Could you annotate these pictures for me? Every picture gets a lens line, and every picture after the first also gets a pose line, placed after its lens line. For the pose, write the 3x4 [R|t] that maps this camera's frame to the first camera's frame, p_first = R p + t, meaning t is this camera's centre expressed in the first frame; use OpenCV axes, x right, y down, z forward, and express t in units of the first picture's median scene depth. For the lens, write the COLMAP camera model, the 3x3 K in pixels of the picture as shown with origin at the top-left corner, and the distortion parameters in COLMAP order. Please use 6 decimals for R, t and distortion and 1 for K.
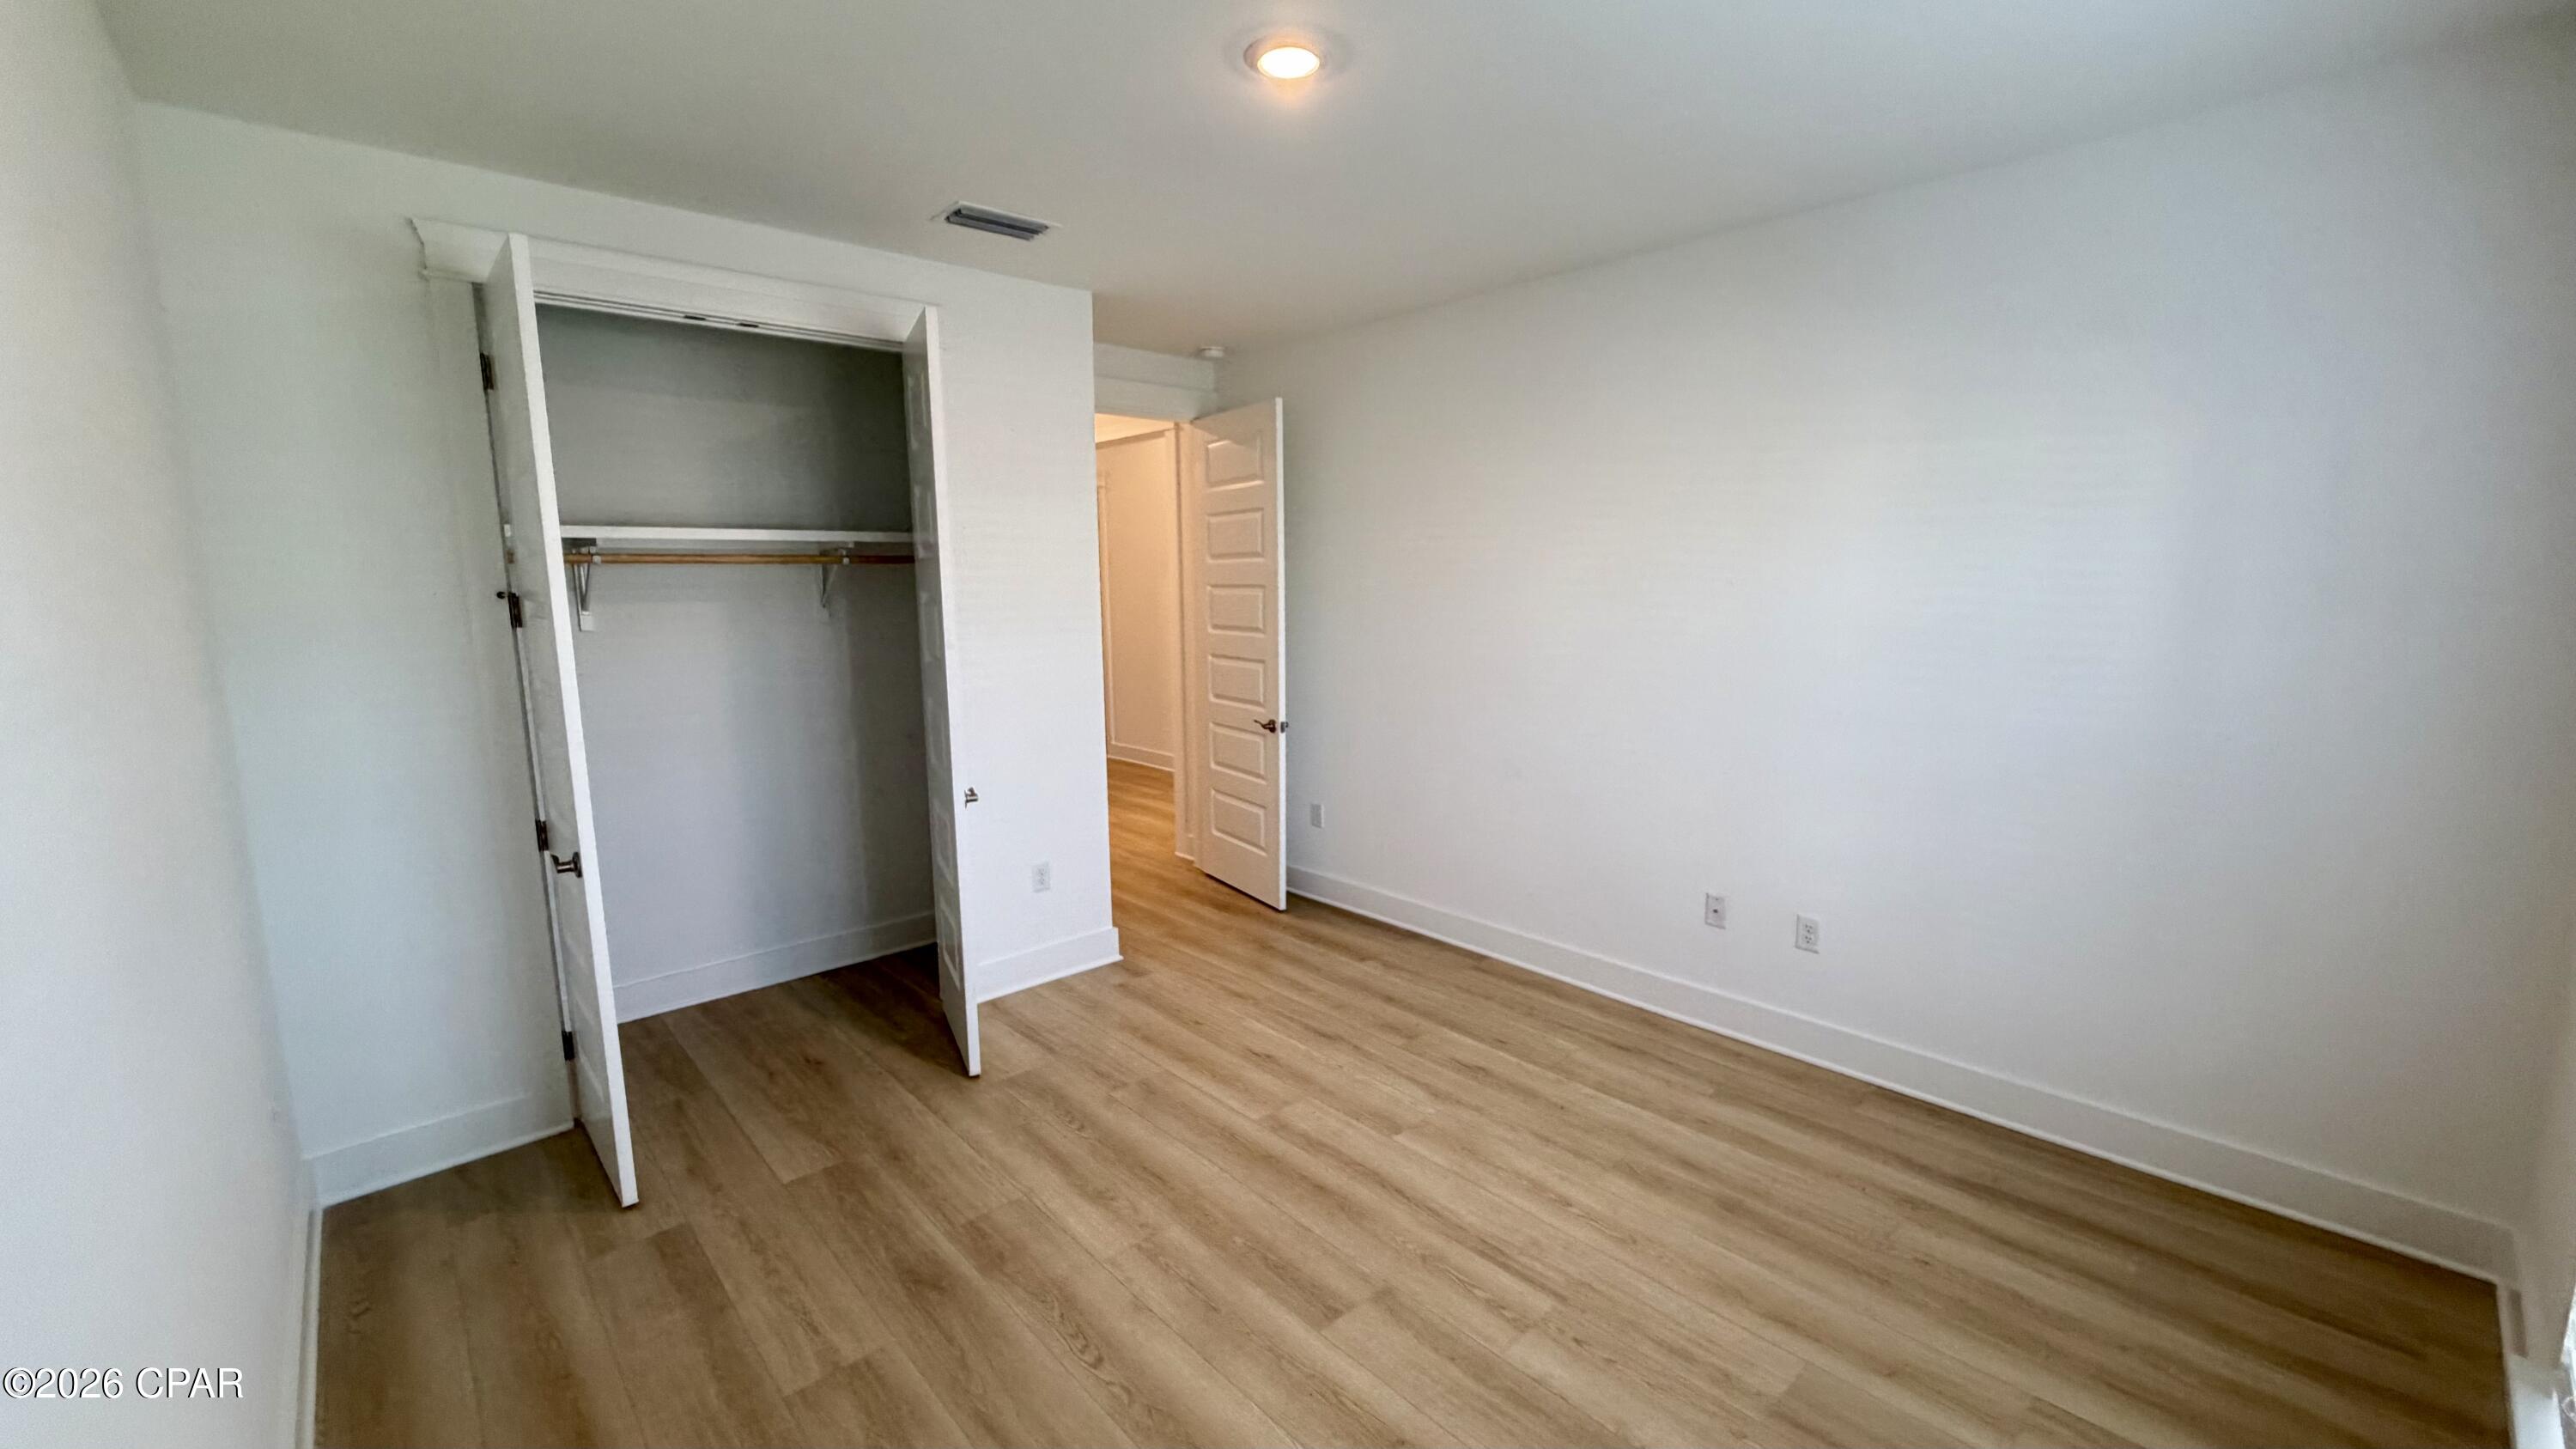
lens RADIAL K [[1029.1, 0, 1281.8], [0, 1029.1, 724.0], [0, 0, 1]] dist [-0.000515, -0.000216]
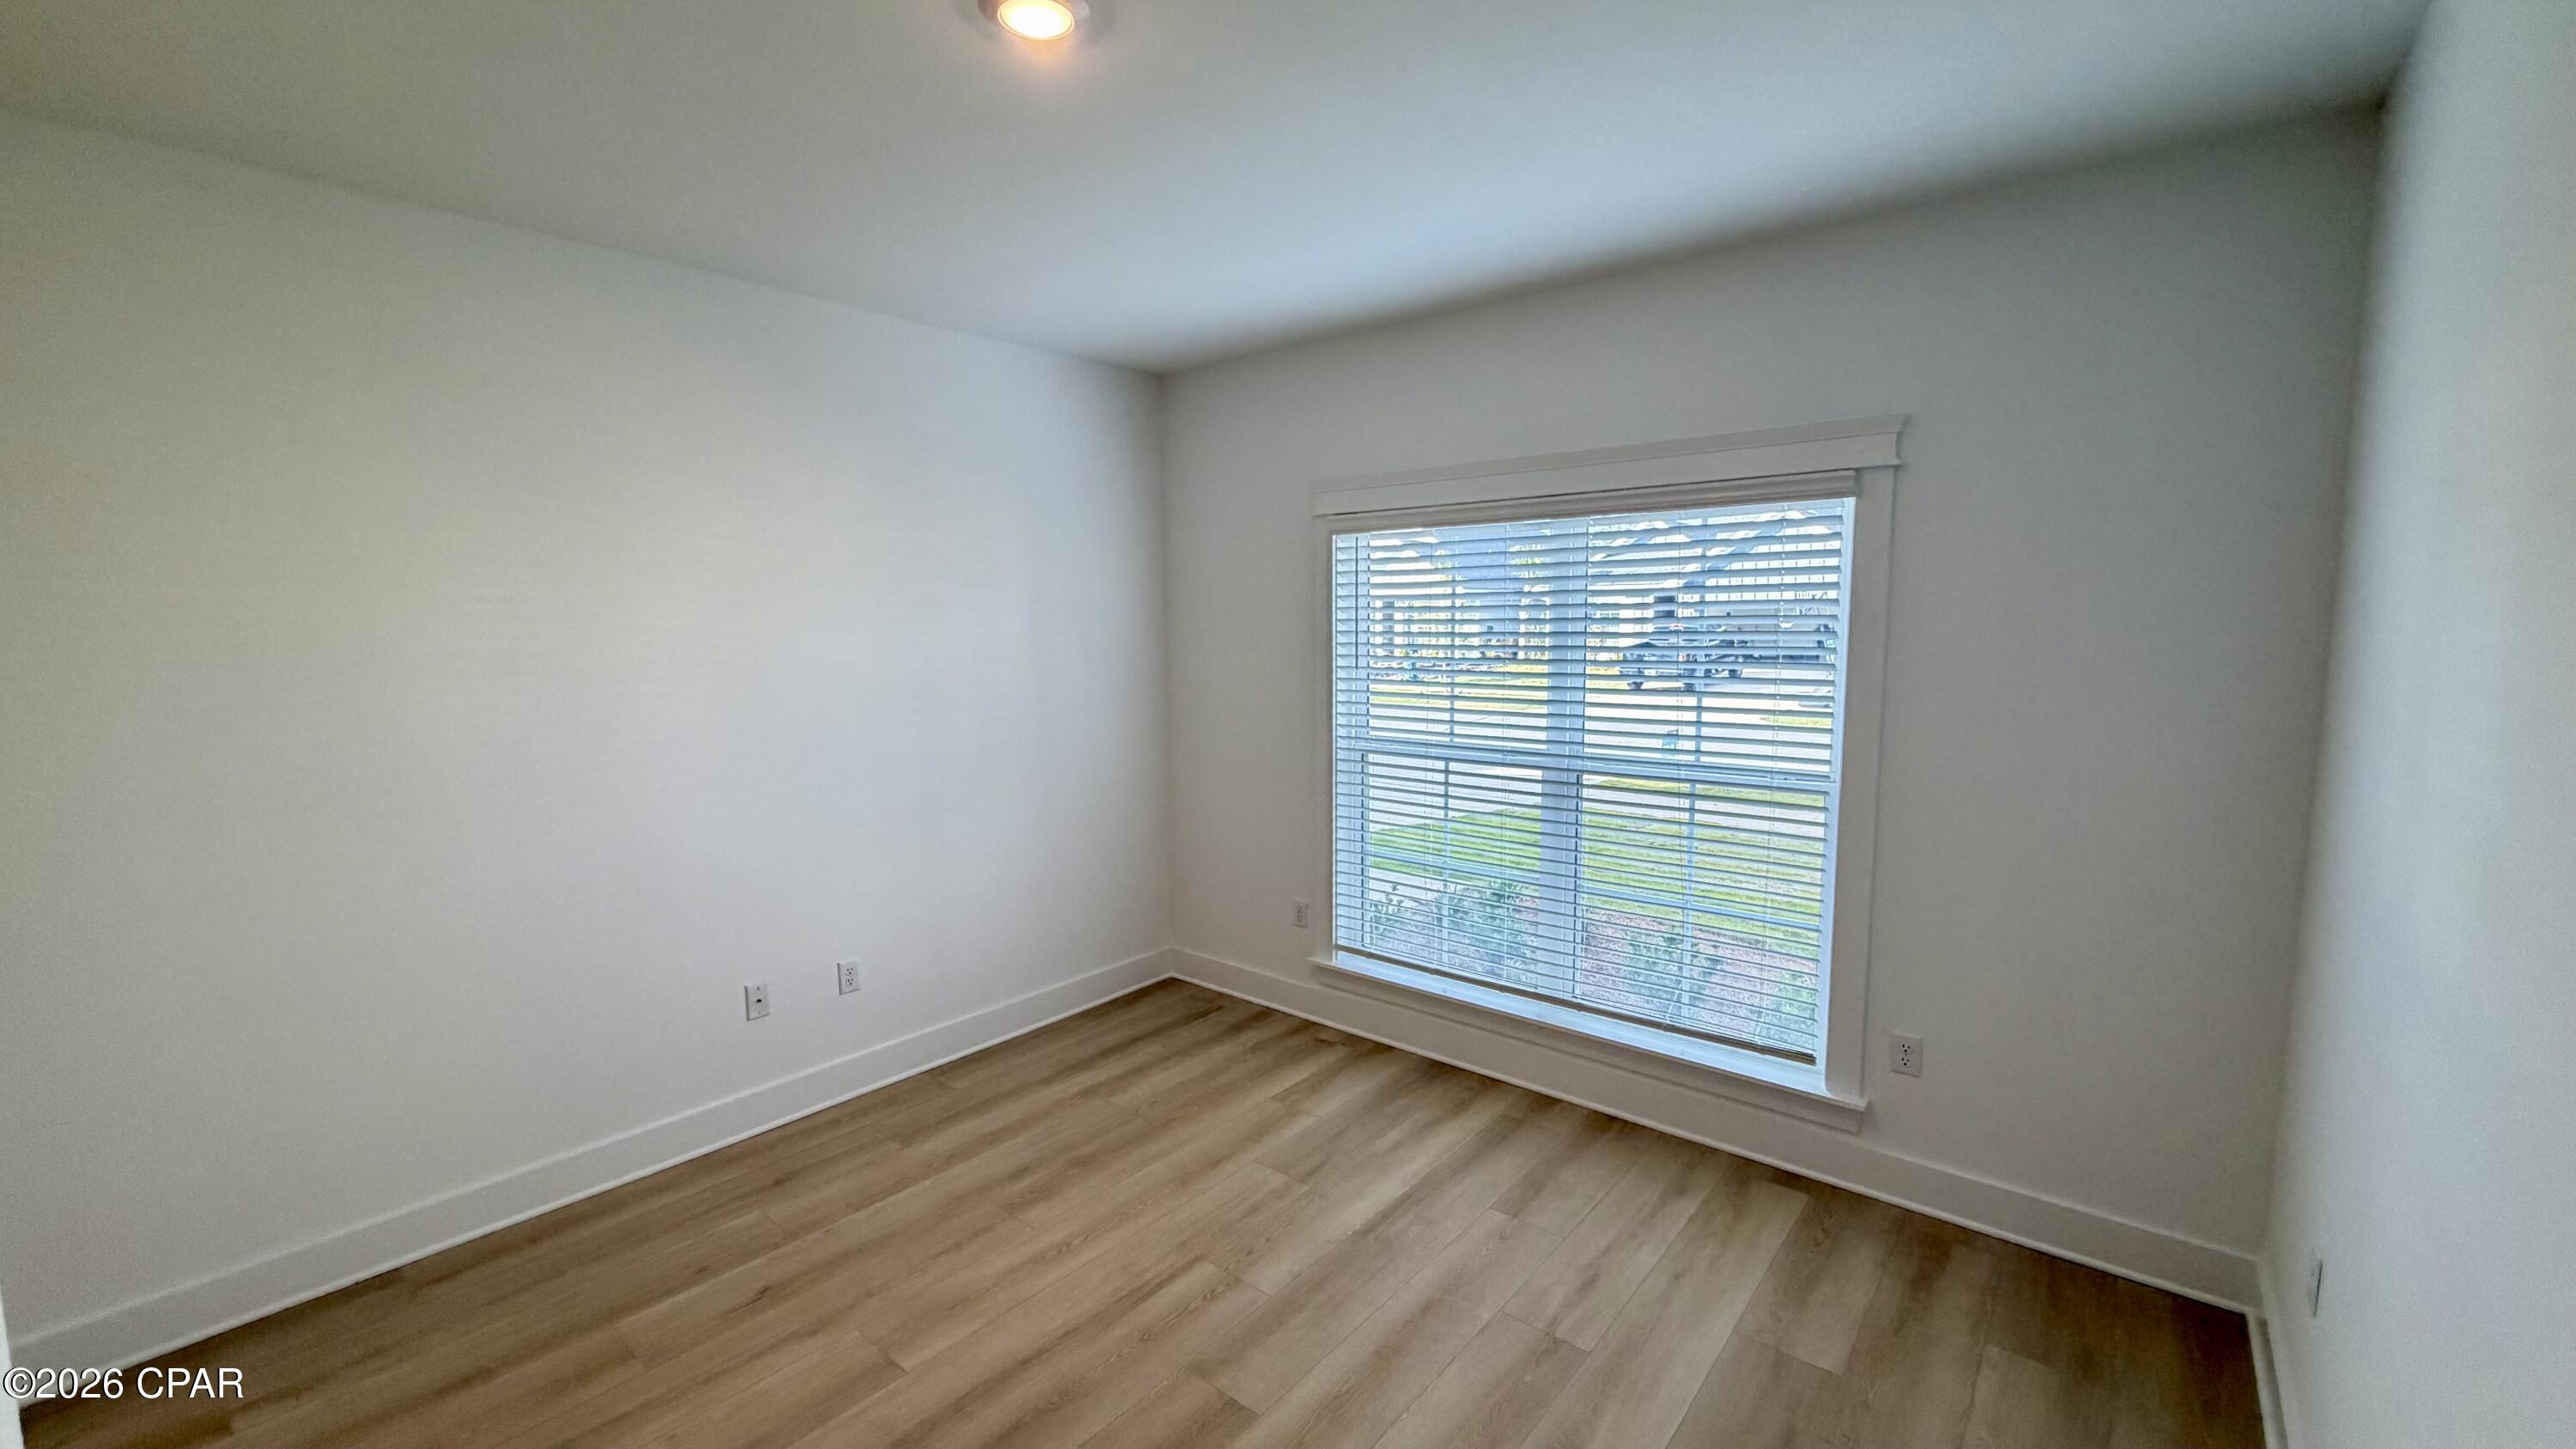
lens RADIAL K [[1023.1, 0, 1281.5], [0, 1023.1, 726.9], [0, 0, 1]] dist [-0.000802, -0.000112]
pose [[-0.134671, -0.093993, 0.986422, -0.676982], [0.152627, 0.981643, 0.114375, -0.120736], [-0.979065, 0.165958, -0.117853, 0.781248]]
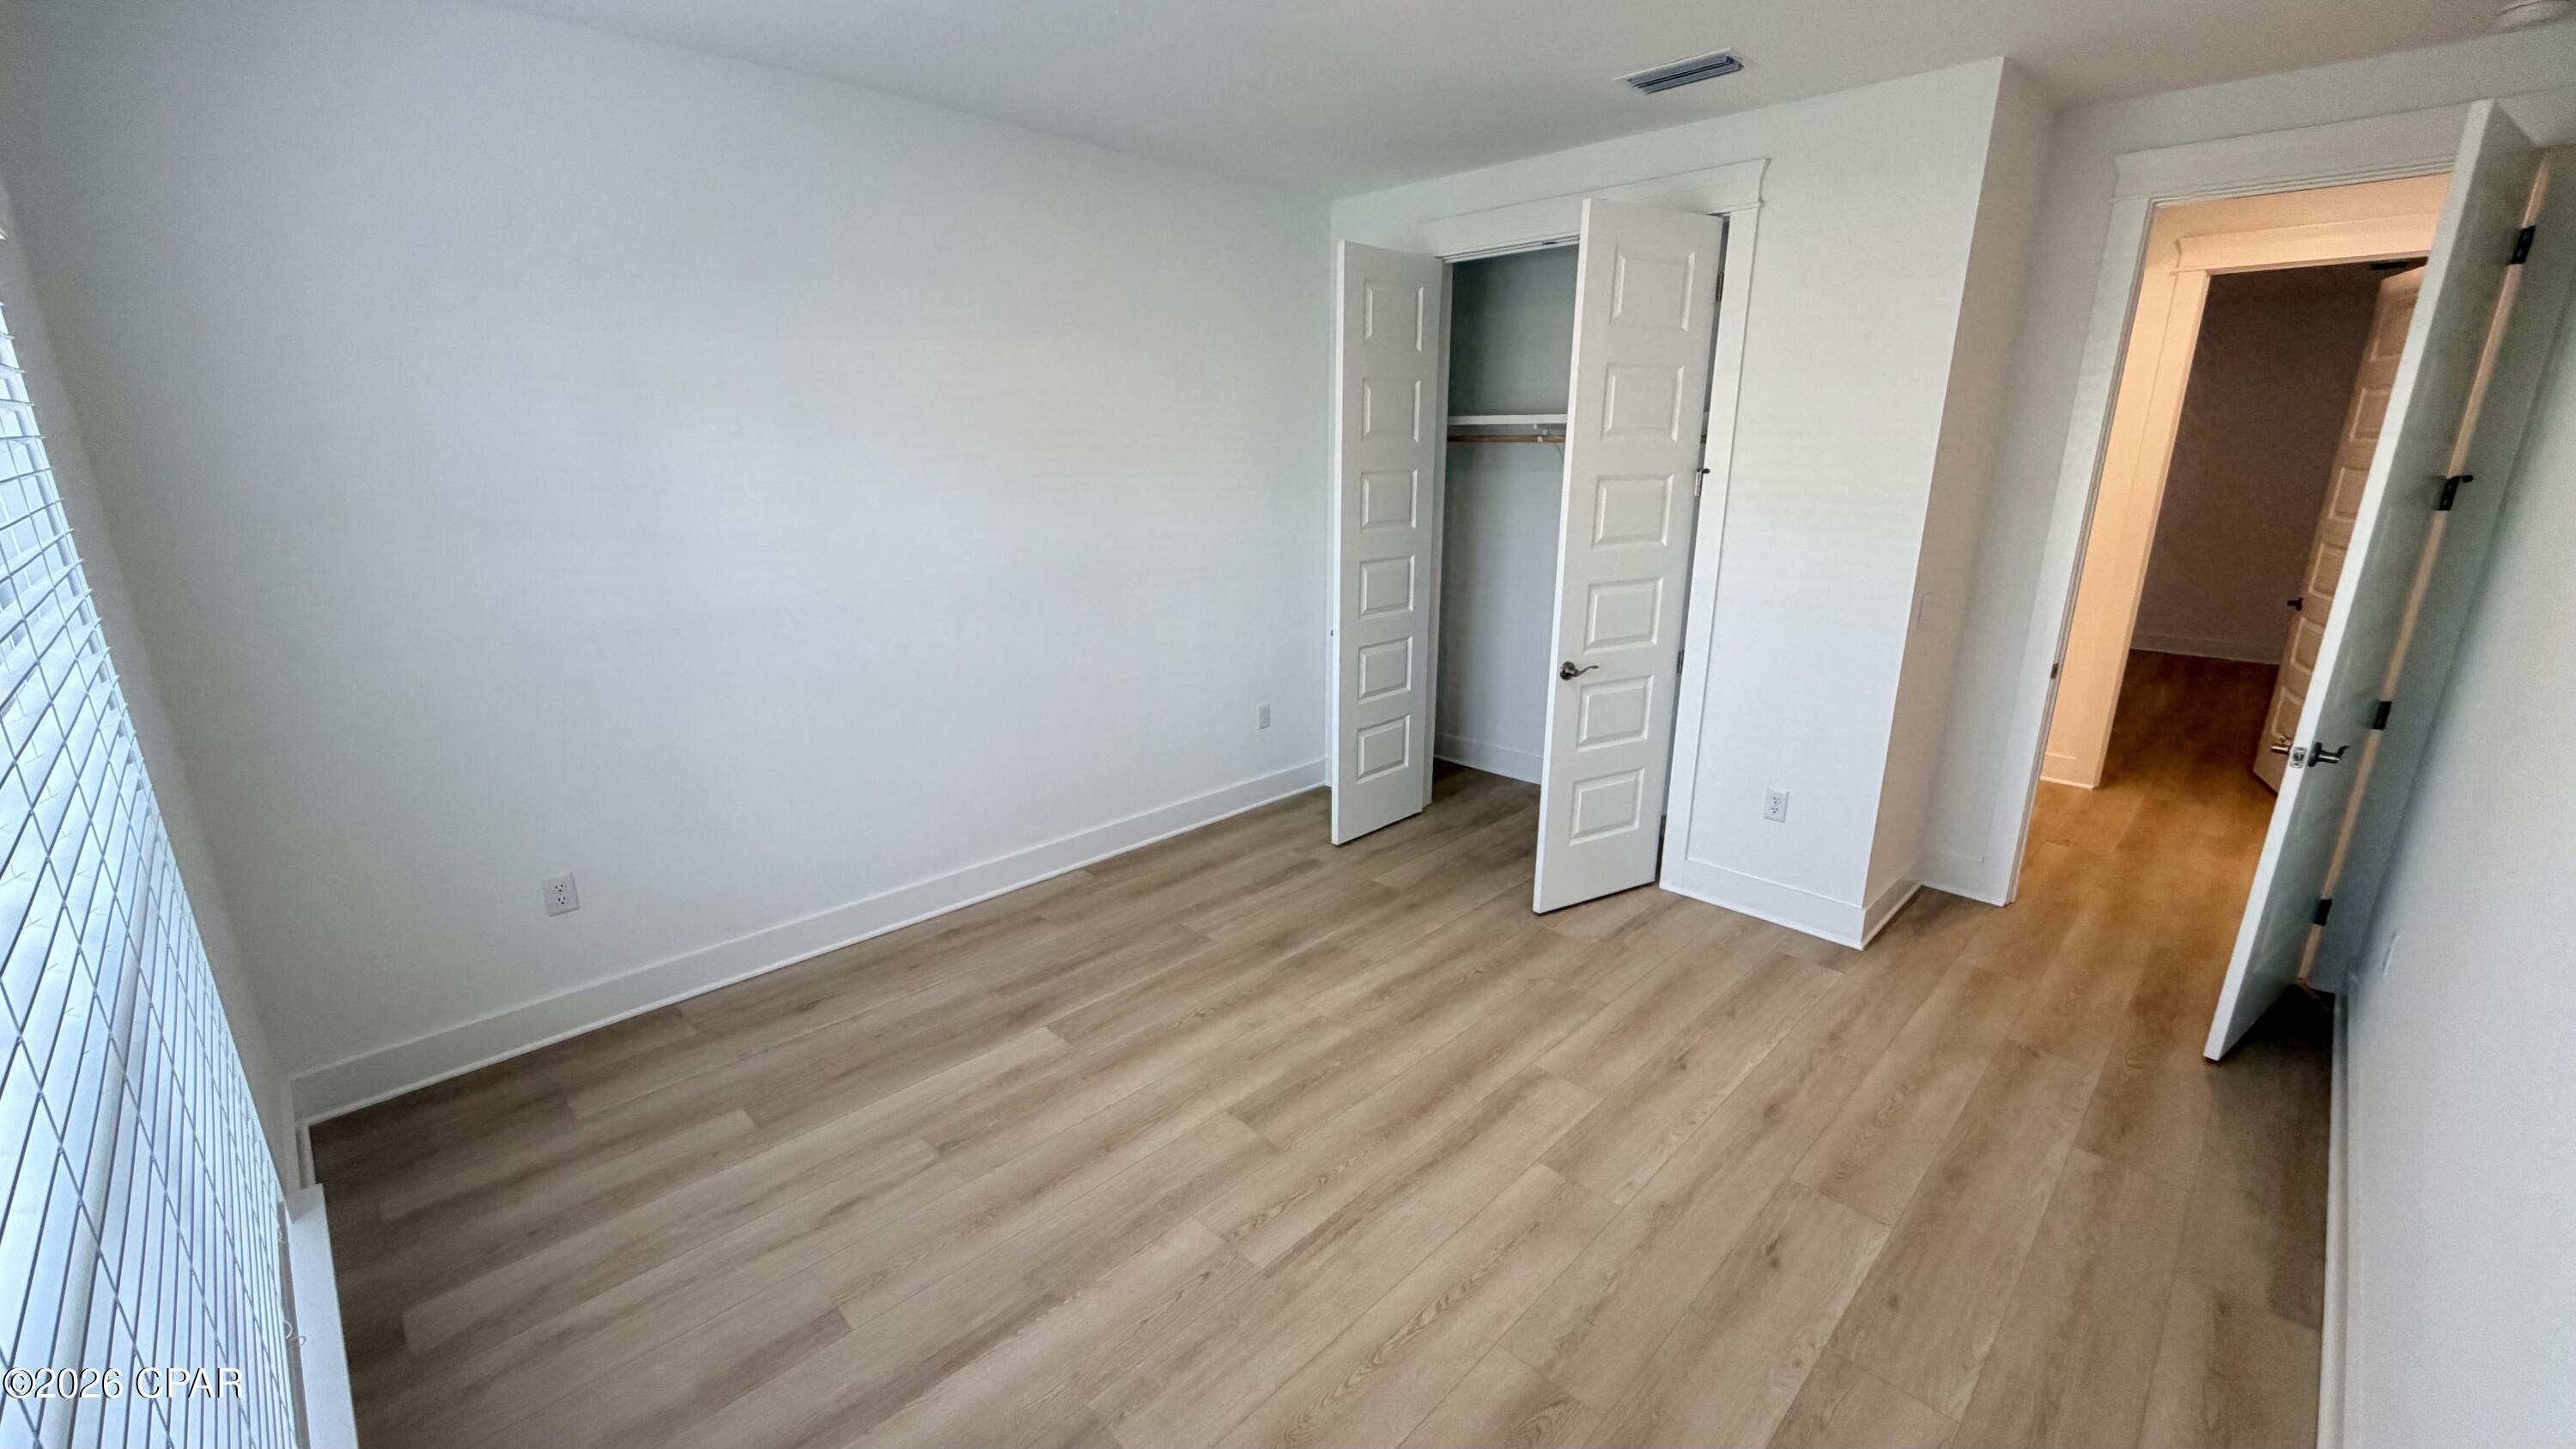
lens RADIAL K [[1029.1, 0, 1281.8], [0, 1029.1, 724.0], [0, 0, 1]] dist [-0.000515, -0.000216]
pose [[0.040968, 0.279089, -0.959391, 0.852572], [-0.141472, 0.952144, 0.270940, -0.143810], [0.989094, 0.124627, 0.078491, 0.723827]]
